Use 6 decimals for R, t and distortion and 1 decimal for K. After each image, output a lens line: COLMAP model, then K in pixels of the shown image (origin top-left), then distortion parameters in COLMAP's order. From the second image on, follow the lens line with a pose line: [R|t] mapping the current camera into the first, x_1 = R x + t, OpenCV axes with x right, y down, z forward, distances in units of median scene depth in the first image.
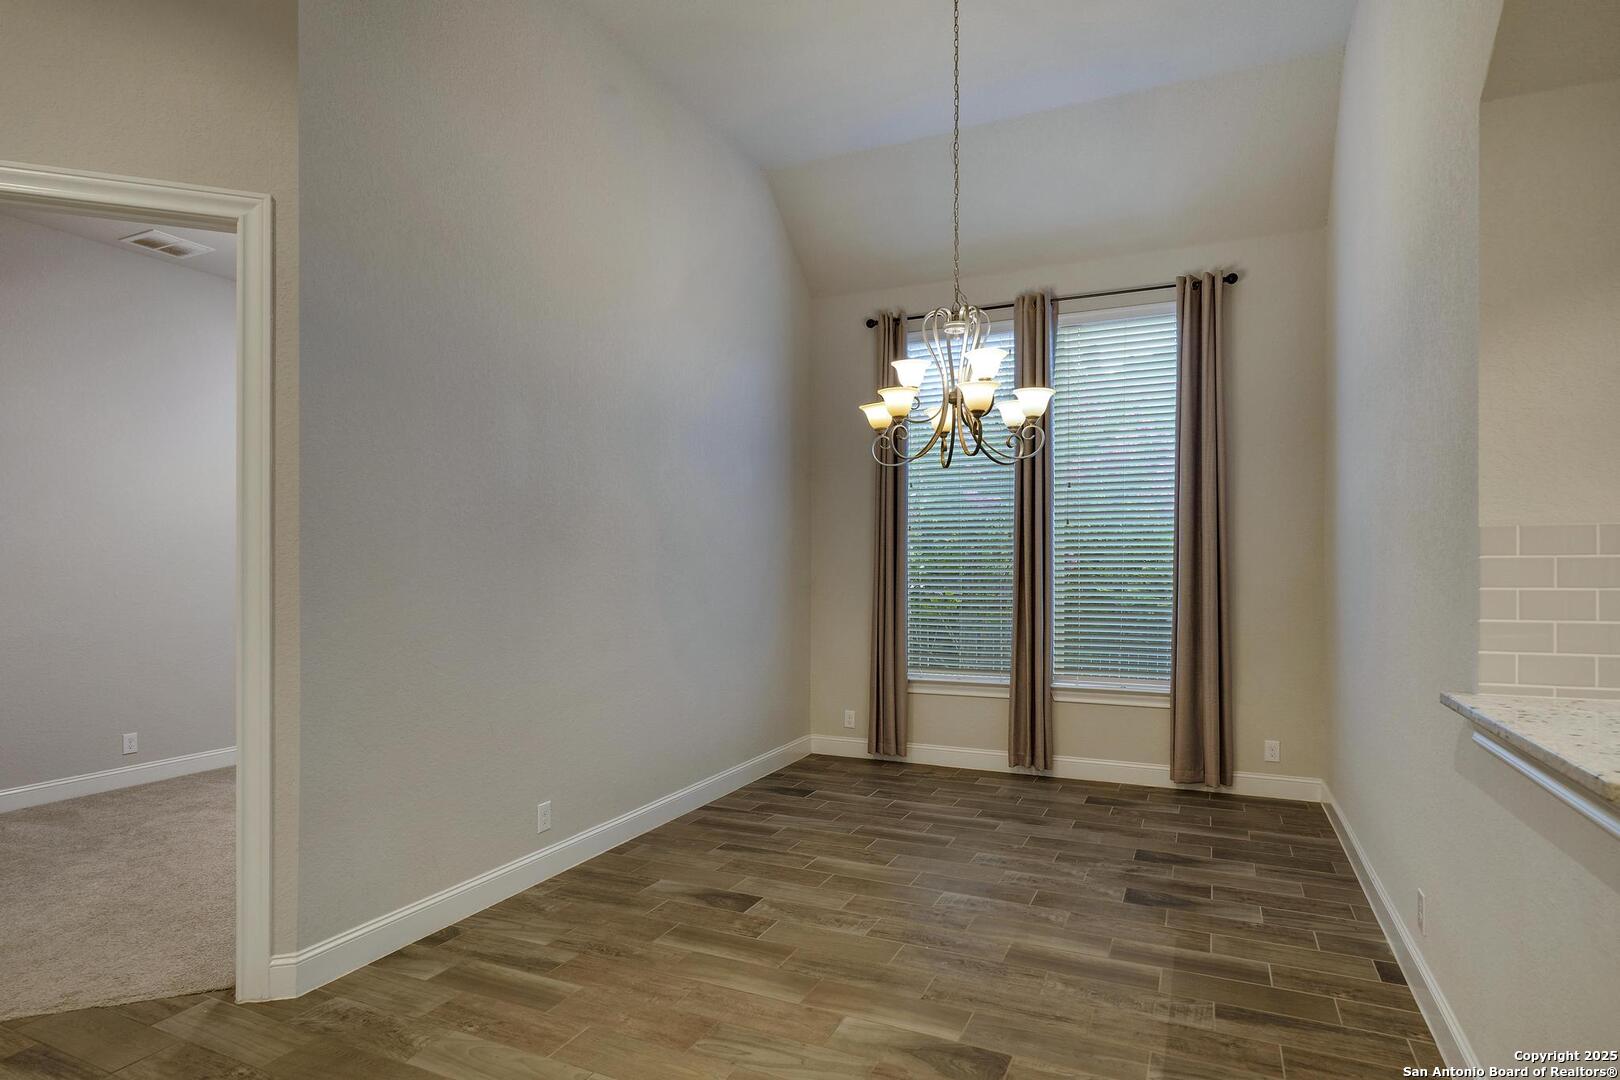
lens RADIAL K [[889.0, 0, 809.8], [0, 889.0, 558.4], [0, 0, 1]] dist [0.000729, 0.000269]
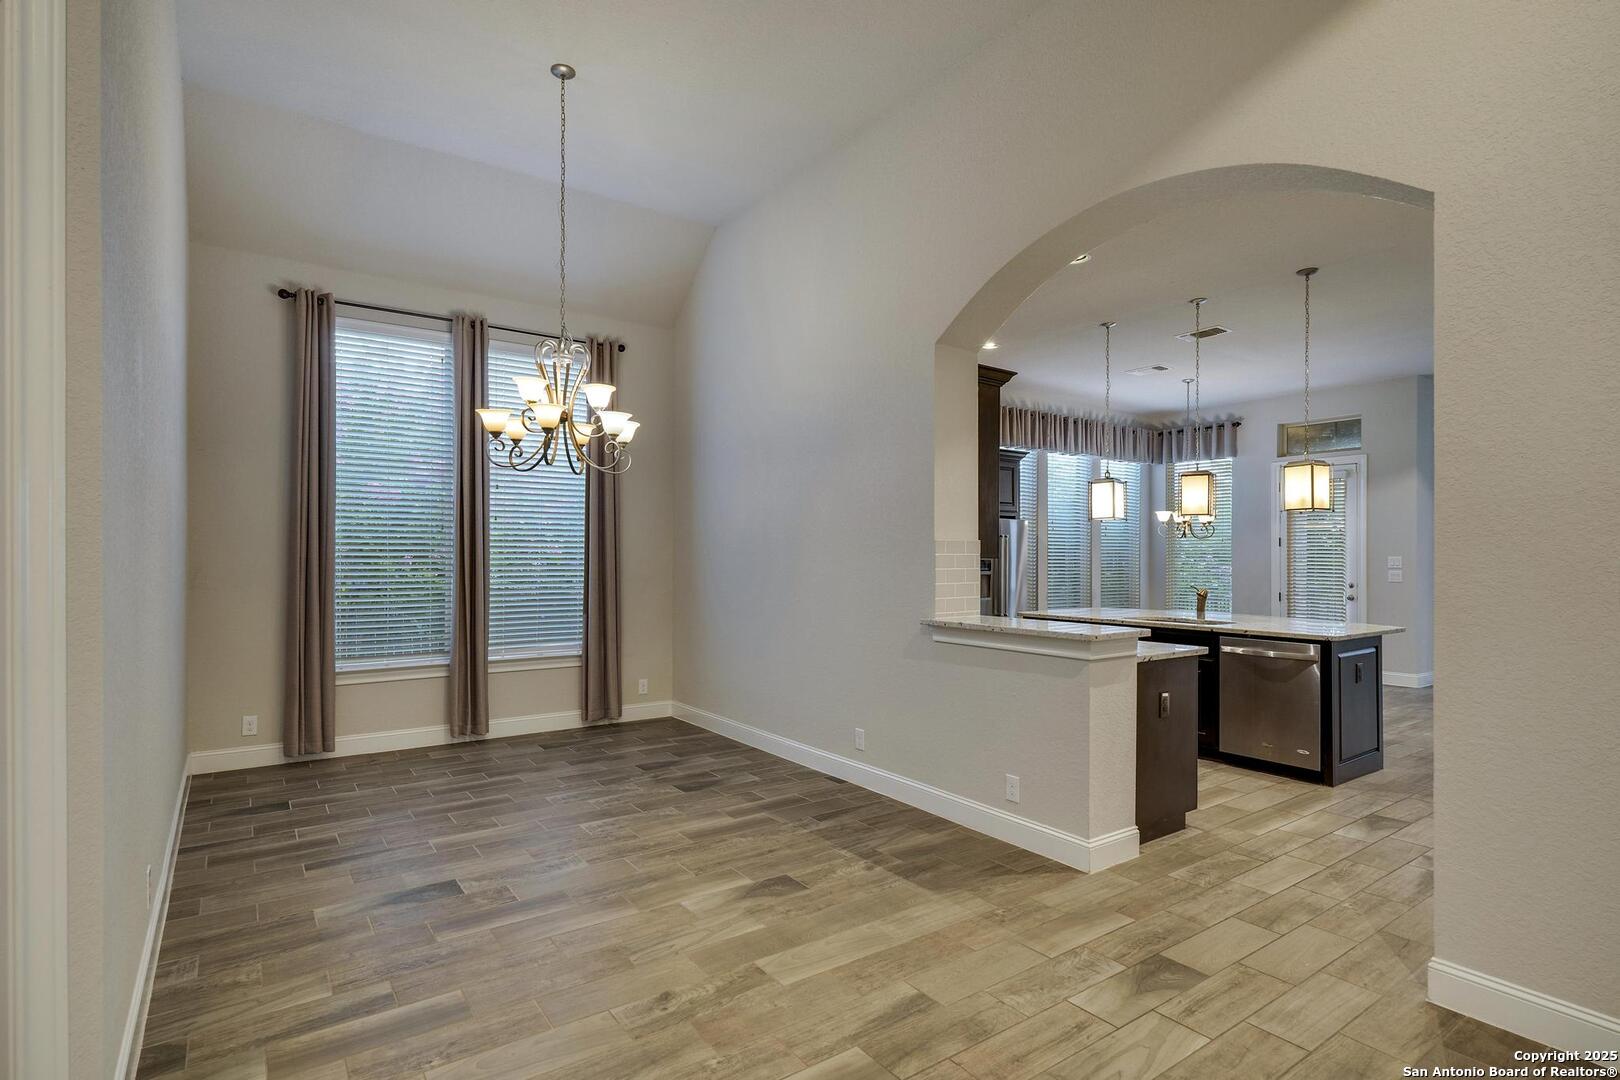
lens RADIAL K [[803.1, 0, 810.0], [0, 803.1, 540.0], [0, 0, 1]] dist [0.000073, 0.000430]
pose [[0.492287, 0.021736, 0.870162, -0.614701], [-0.012141, 0.999762, -0.018105, 0.001785], [-0.870348, -0.001651, 0.492434, 0.173528]]
